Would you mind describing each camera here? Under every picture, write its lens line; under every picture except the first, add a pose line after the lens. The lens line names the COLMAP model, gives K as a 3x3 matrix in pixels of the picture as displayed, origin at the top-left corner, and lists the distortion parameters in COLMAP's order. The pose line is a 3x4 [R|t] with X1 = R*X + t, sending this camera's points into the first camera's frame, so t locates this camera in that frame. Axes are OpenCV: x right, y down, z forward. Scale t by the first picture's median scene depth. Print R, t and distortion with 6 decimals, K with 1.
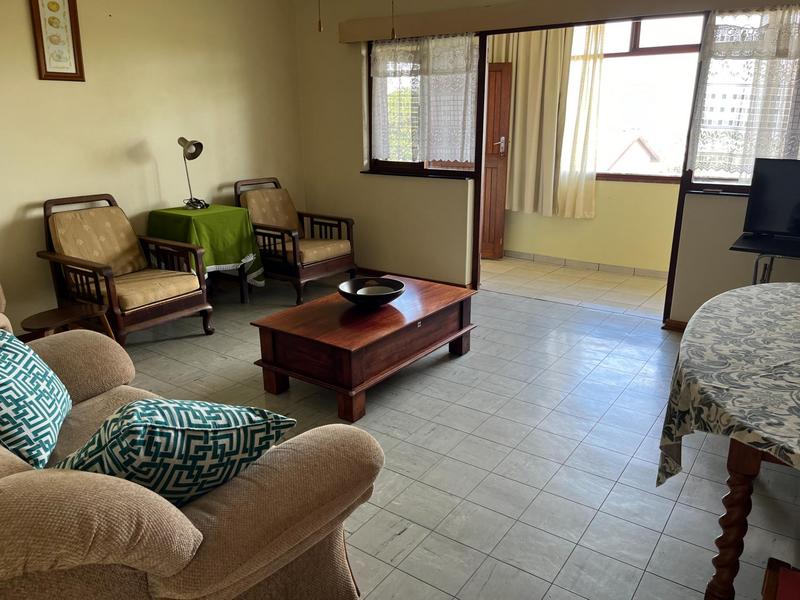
lens RADIAL K [[602.6, 0, 402.7], [0, 602.6, 300.6], [0, 0, 1]] dist [0.061980, -0.083226]
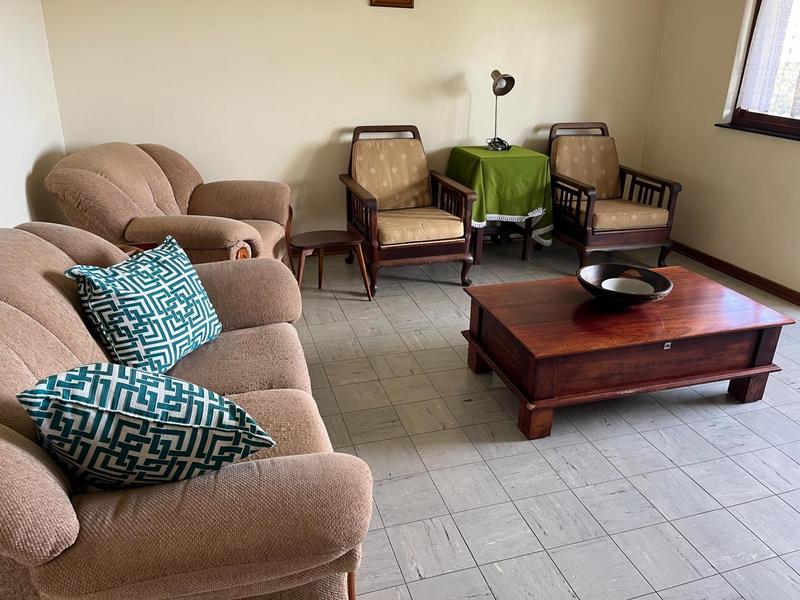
lens RADIAL K [[602.6, 0, 397.4], [0, 602.6, 301.3], [0, 0, 1]] dist [0.061980, -0.083226]
pose [[0.791096, 0.255498, -0.555777, 0.142053], [-0.199303, 0.966671, 0.160703, -0.056808], [0.578313, -0.016363, 0.815651, 0.185381]]
